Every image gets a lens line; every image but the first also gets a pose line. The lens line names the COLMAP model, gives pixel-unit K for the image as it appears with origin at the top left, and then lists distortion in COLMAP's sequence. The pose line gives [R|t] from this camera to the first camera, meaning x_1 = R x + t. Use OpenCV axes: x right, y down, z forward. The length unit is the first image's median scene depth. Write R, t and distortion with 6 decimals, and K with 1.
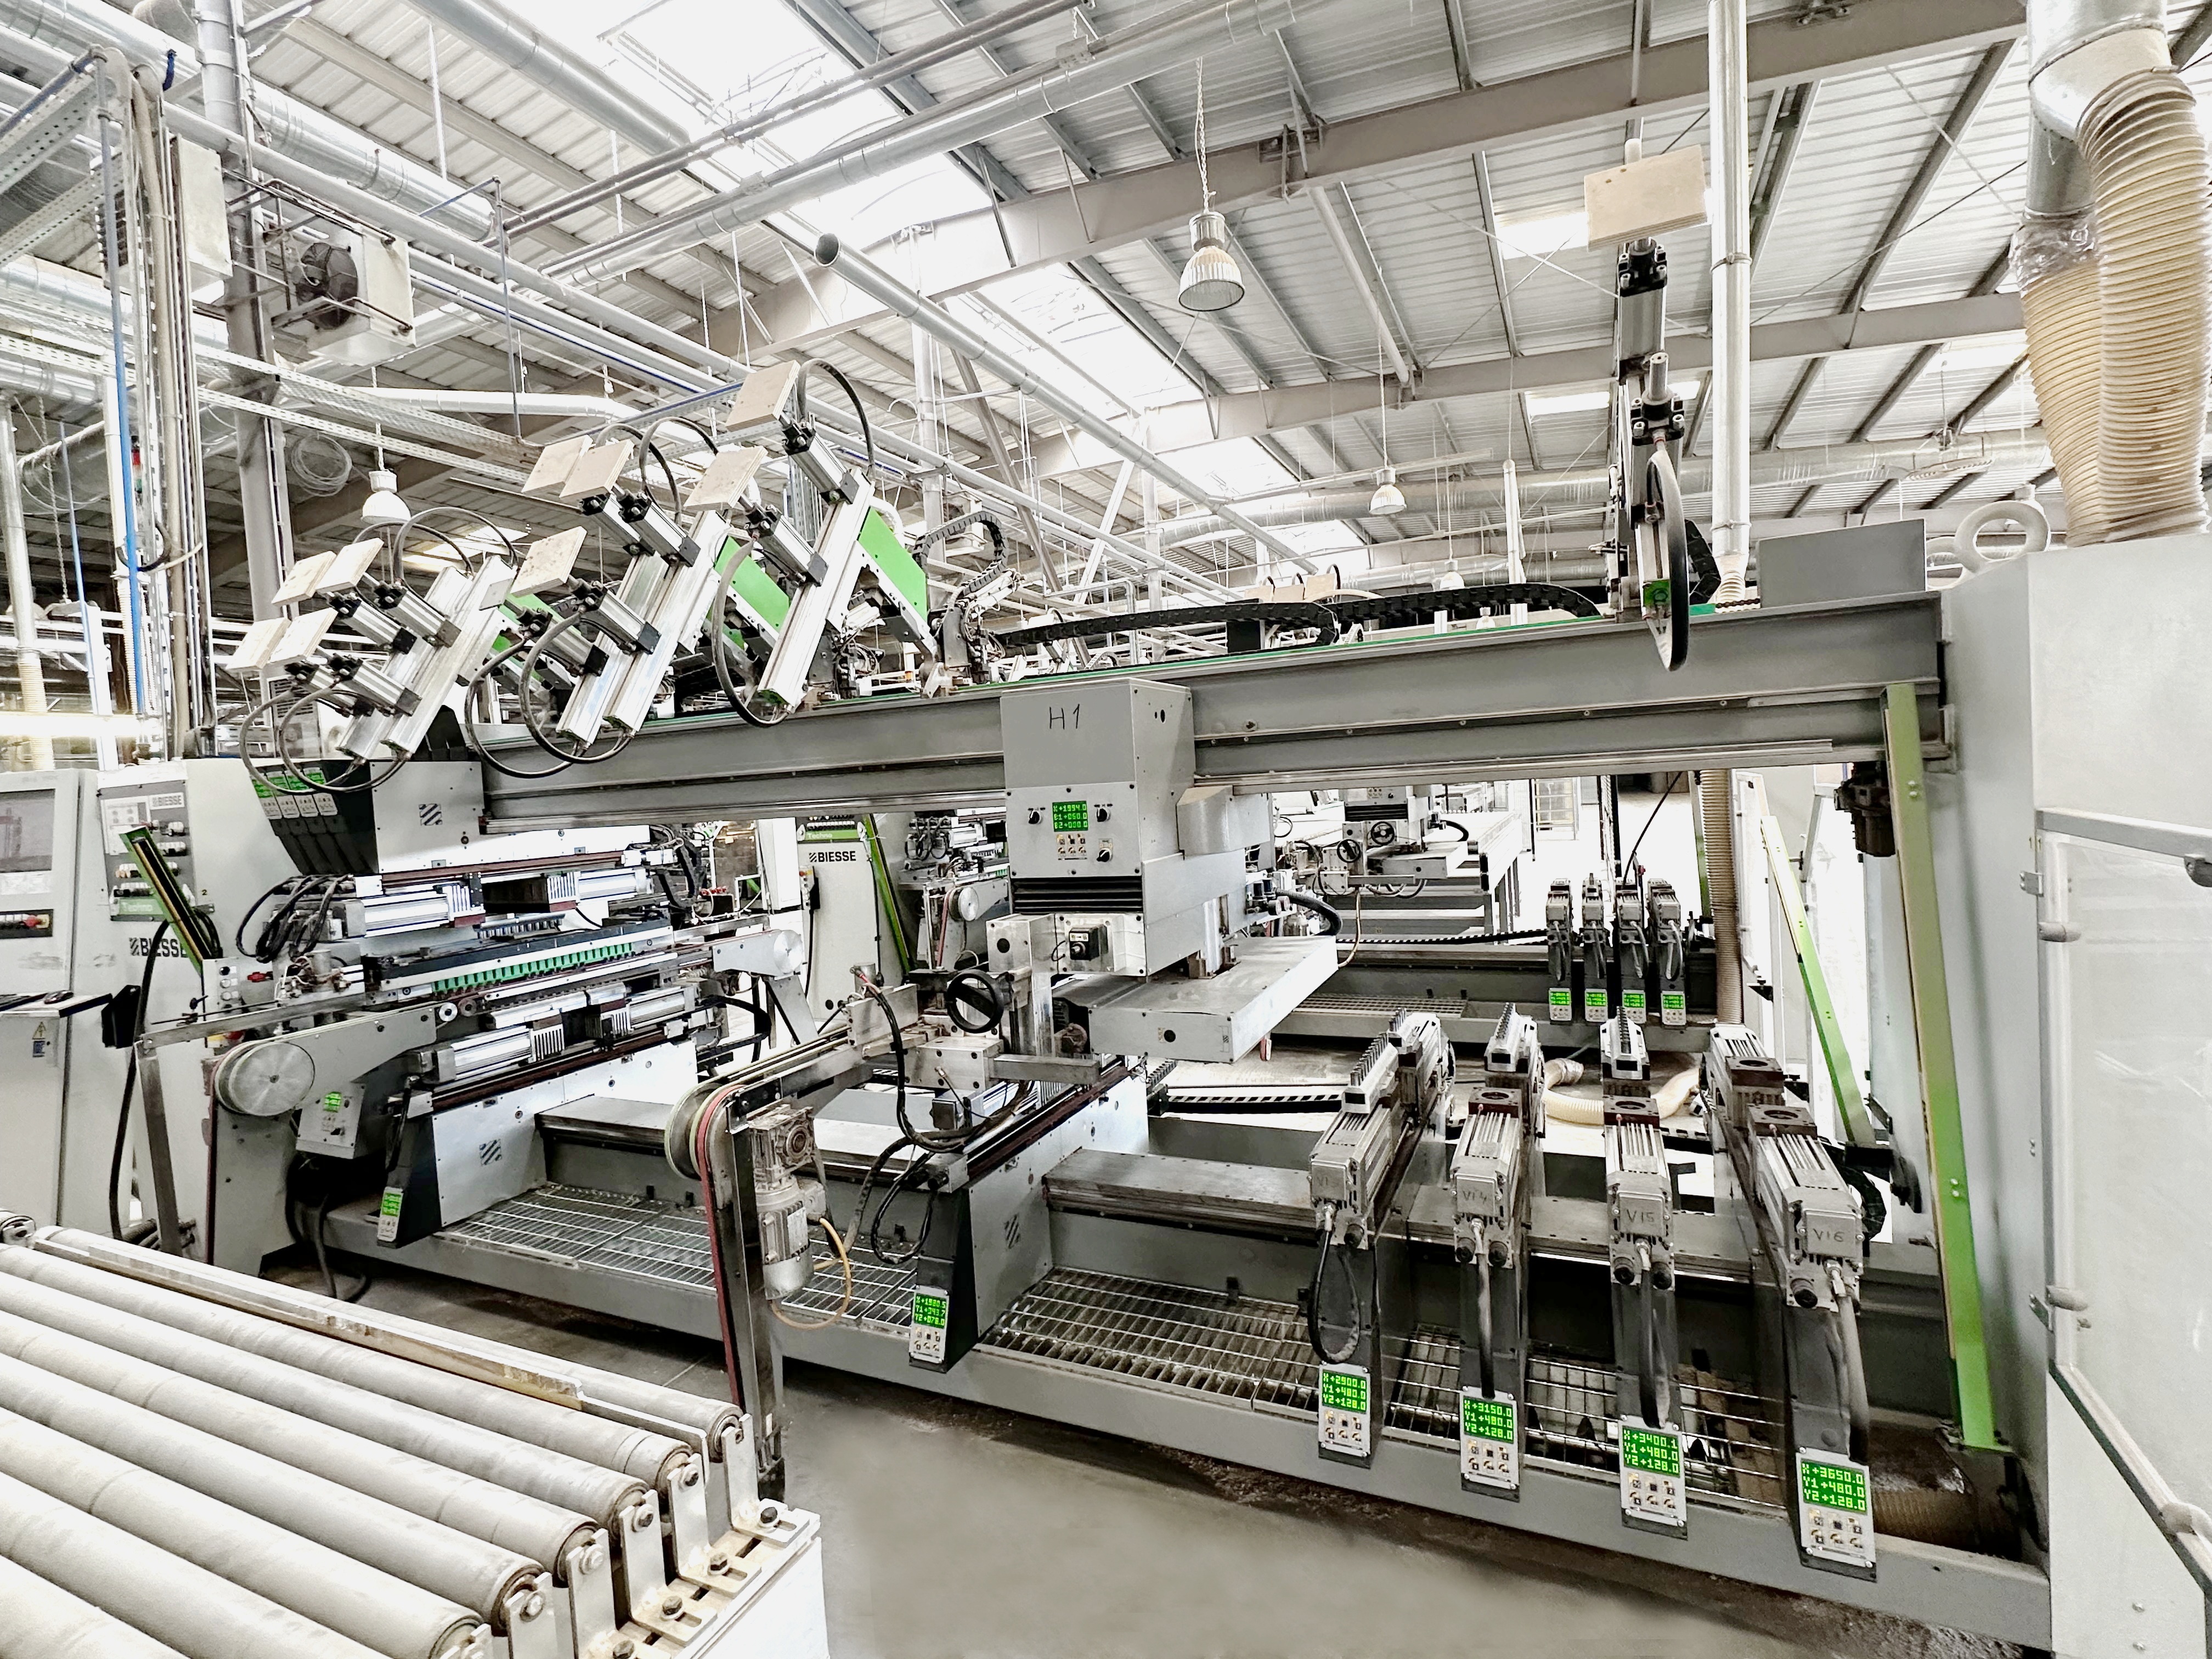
lens RADIAL K [[1029.6, 0, 1106.0], [0, 1029.6, 829.5], [0, 0, 1]] dist [-0.000460, -0.000095]
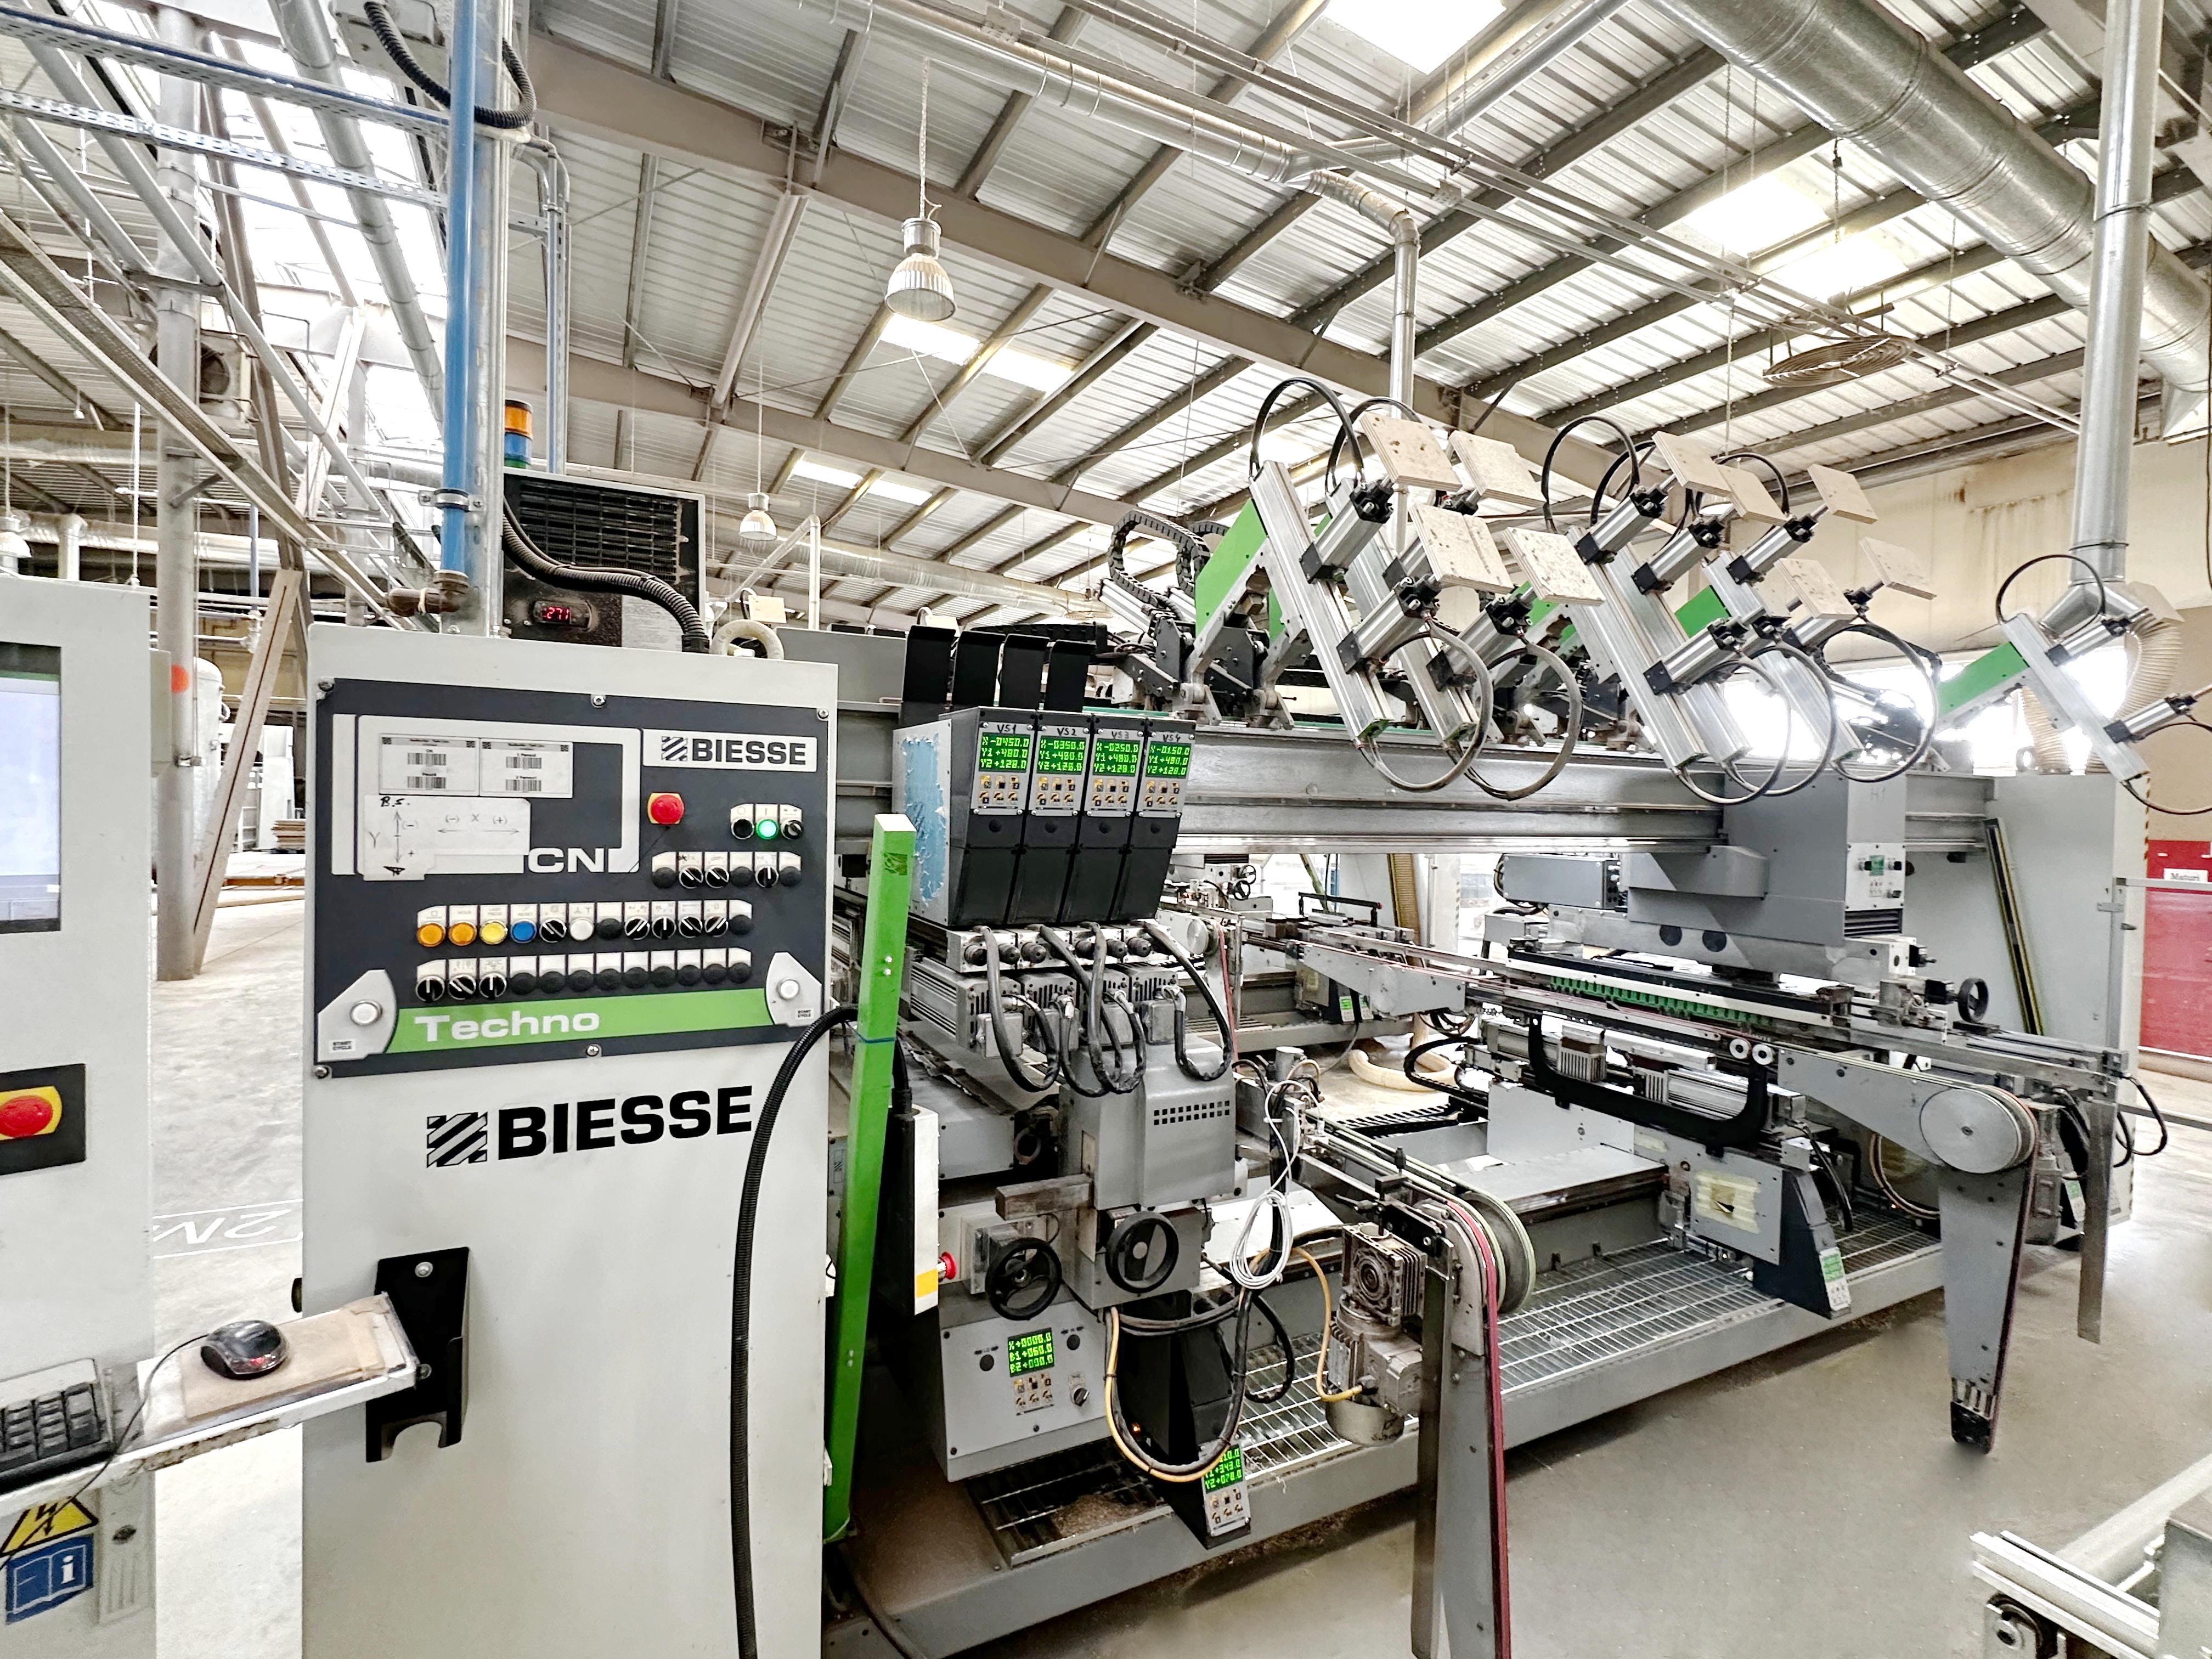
lens RADIAL K [[1029.6, 0, 1106.0], [0, 1029.6, 829.5], [0, 0, 1]] dist [-0.000460, -0.000095]
pose [[0.613341, 0.044100, 0.788586, -0.376055], [-0.016912, 0.998944, -0.042710, 0.005381], [-0.789637, 0.012859, 0.613439, 0.200128]]
